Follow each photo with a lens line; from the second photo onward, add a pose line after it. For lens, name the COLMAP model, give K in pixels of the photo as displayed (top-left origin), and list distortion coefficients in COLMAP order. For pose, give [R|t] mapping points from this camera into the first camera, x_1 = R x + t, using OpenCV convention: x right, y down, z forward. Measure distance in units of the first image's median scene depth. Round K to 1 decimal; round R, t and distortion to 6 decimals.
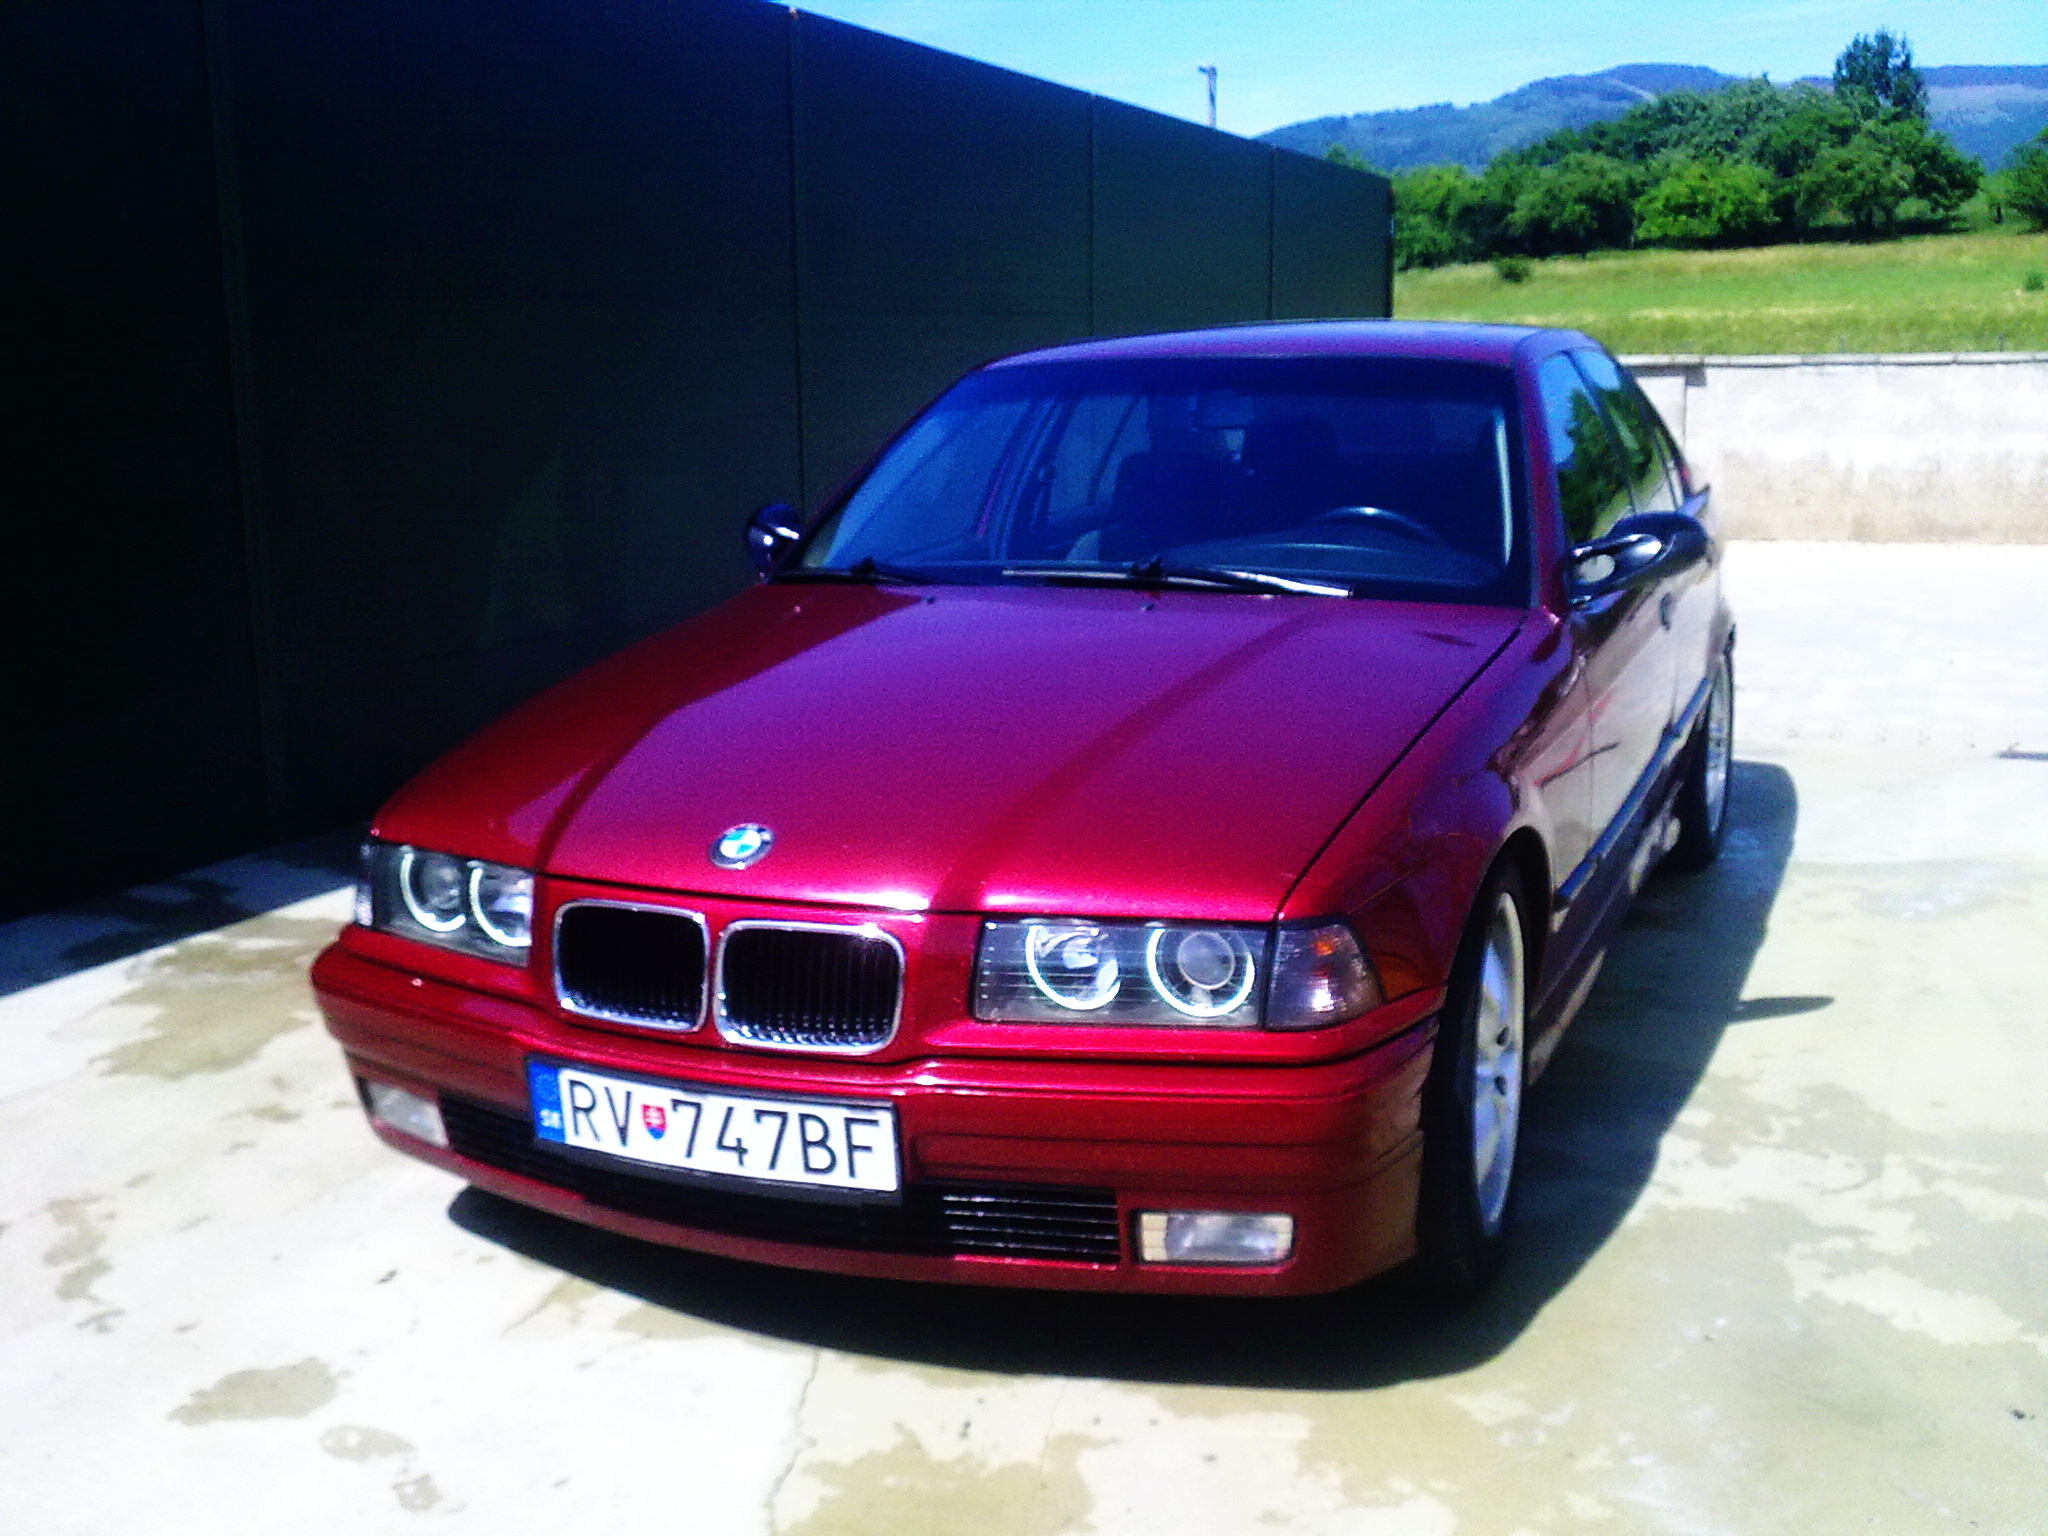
lens RADIAL K [[2188.7, 0, 974.4], [0, 2188.7, 764.0], [0, 0, 1]] dist [0.003089, 0.014694]
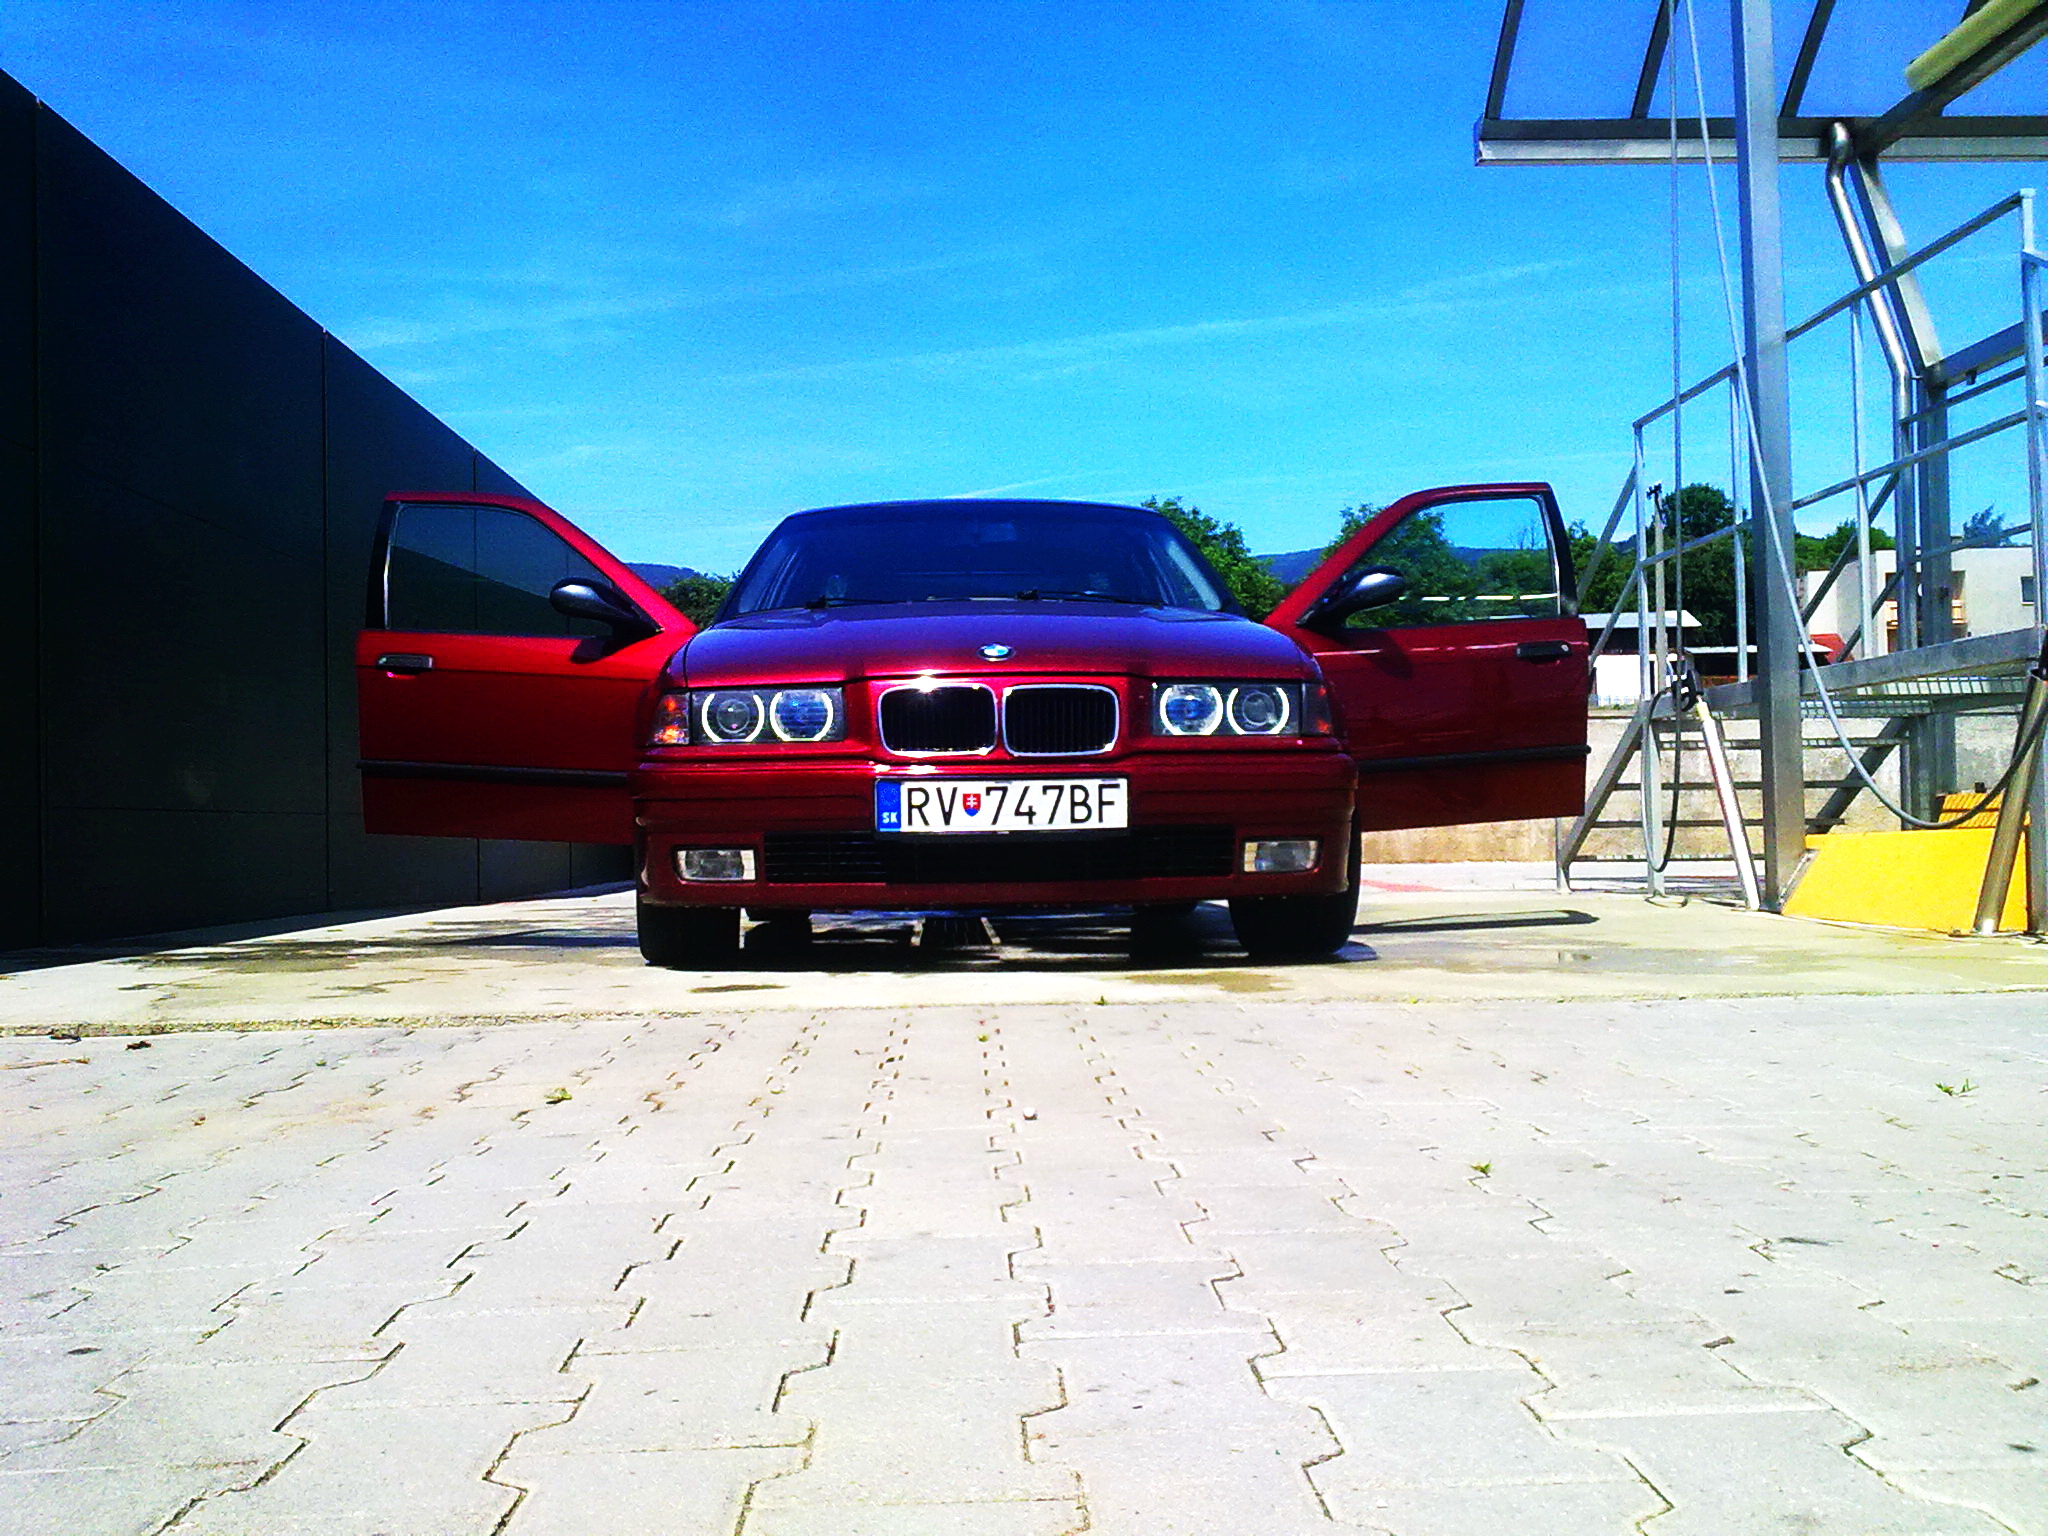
lens RADIAL K [[2188.7, 0, 974.4], [0, 2188.7, 764.0], [0, 0, 1]] dist [0.003089, 0.014694]
pose [[0.903333, 0.016488, 0.428622, -0.867819], [0.072729, 0.978905, -0.190934, 0.455814], [-0.422728, 0.203651, 0.883078, -0.485684]]
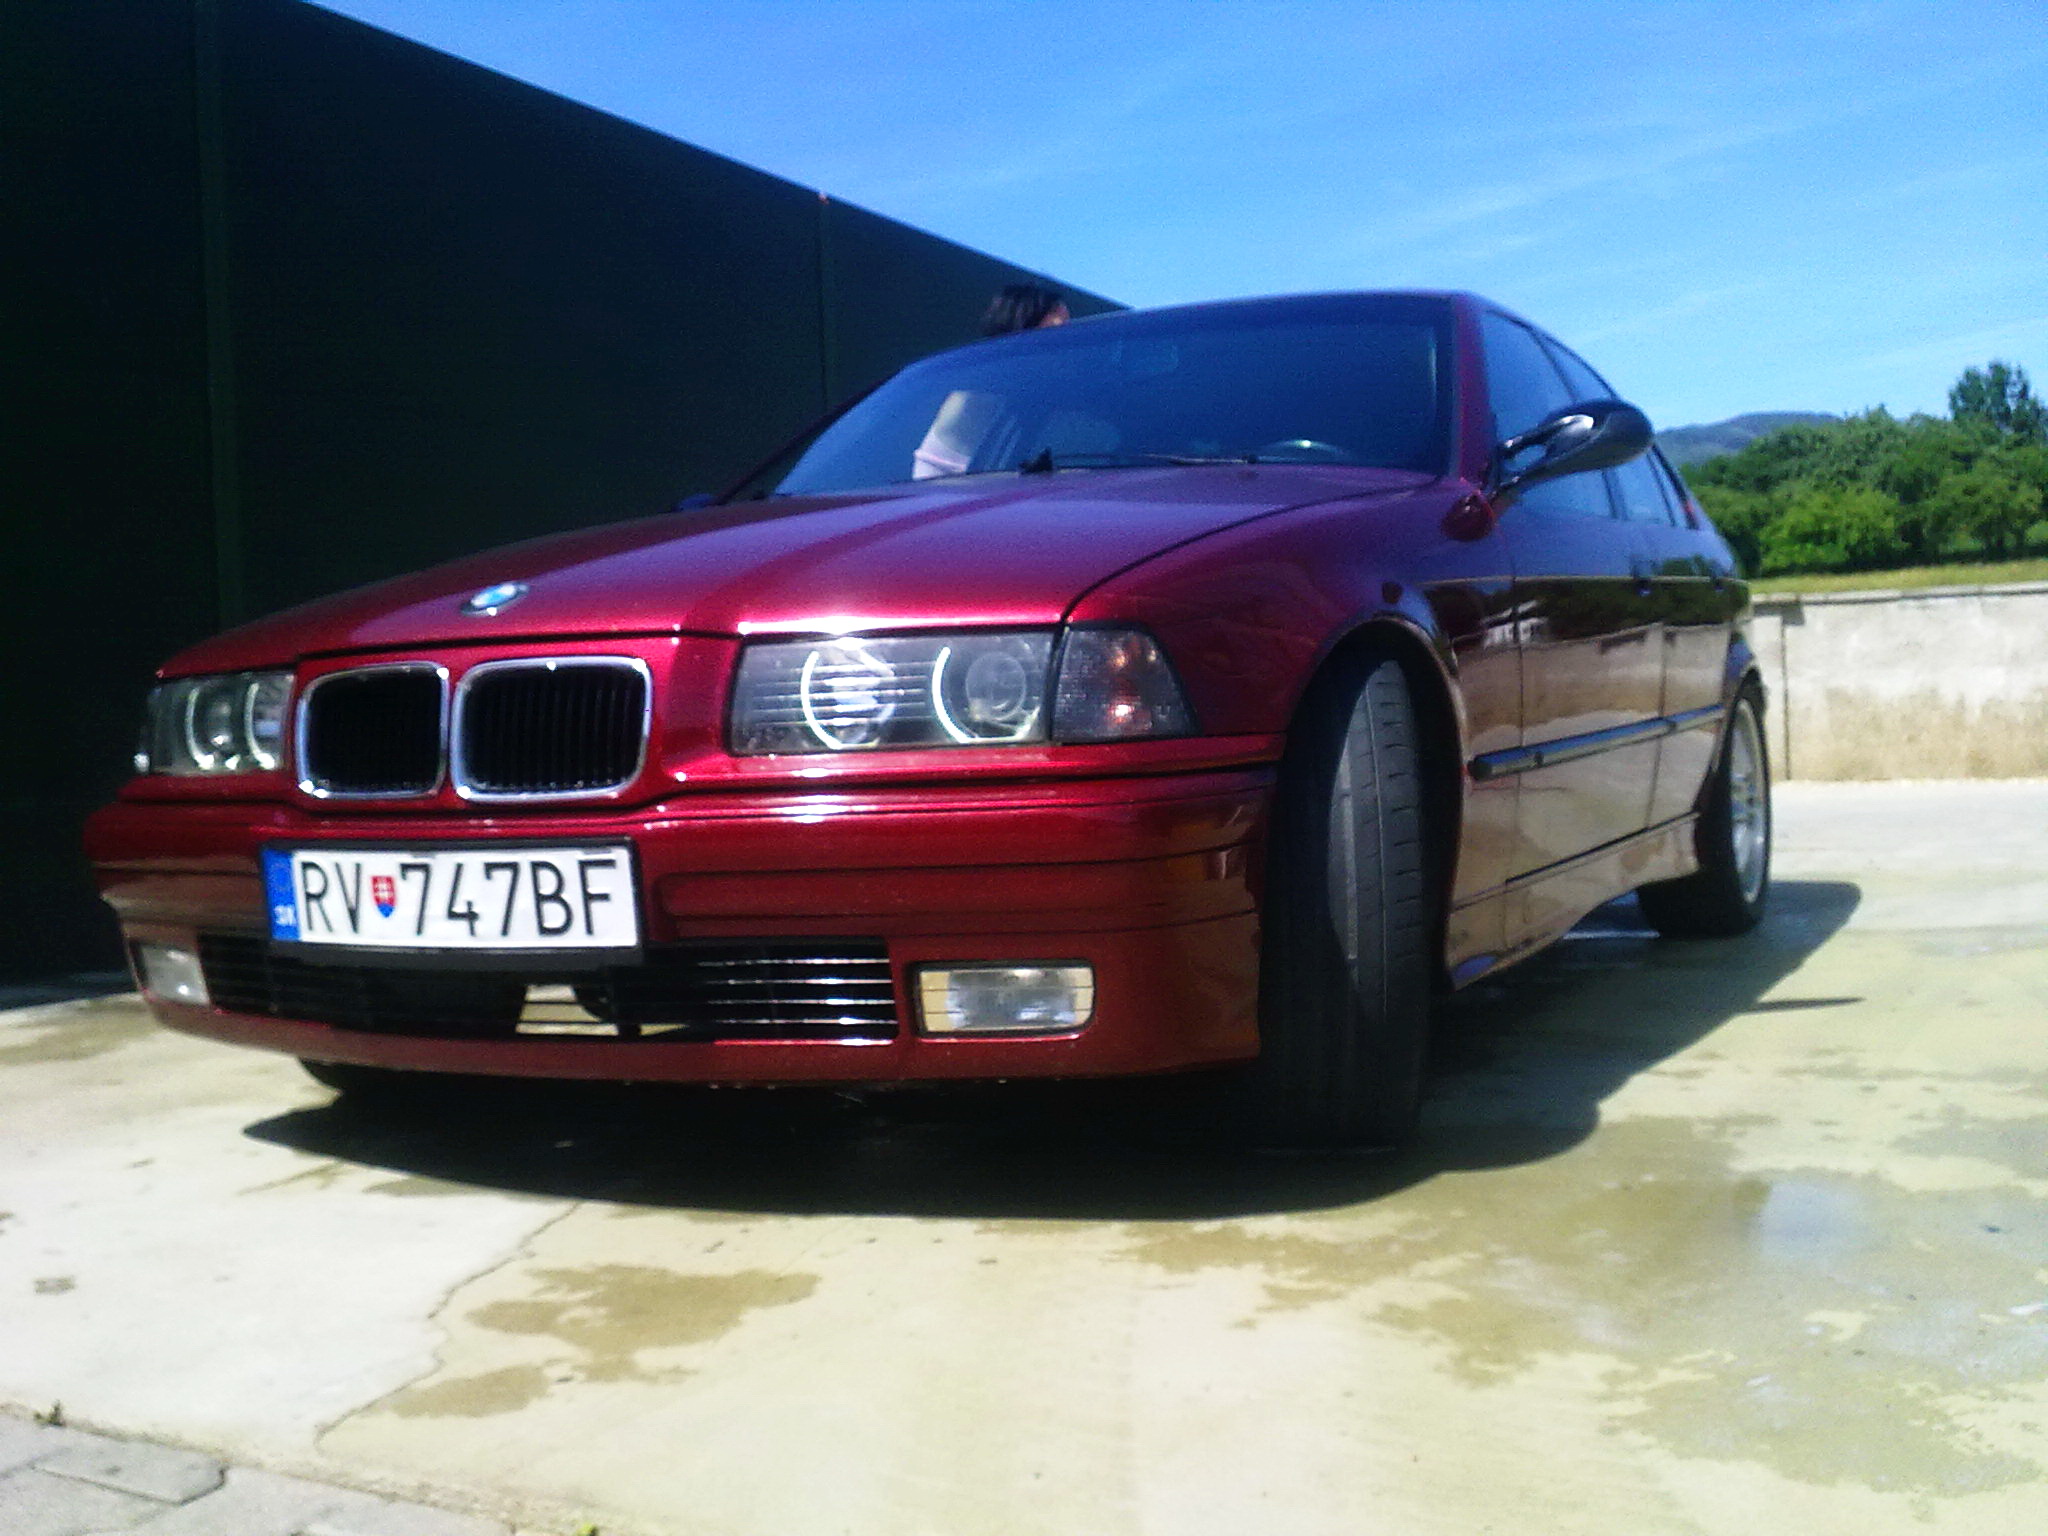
lens RADIAL K [[2188.7, 0, 974.4], [0, 2188.7, 764.0], [0, 0, 1]] dist [0.003089, 0.014694]
pose [[0.997998, -0.017122, -0.060886, 0.147831], [0.007555, 0.988040, -0.154013, 0.250778], [0.062795, 0.153245, 0.986191, 0.135300]]
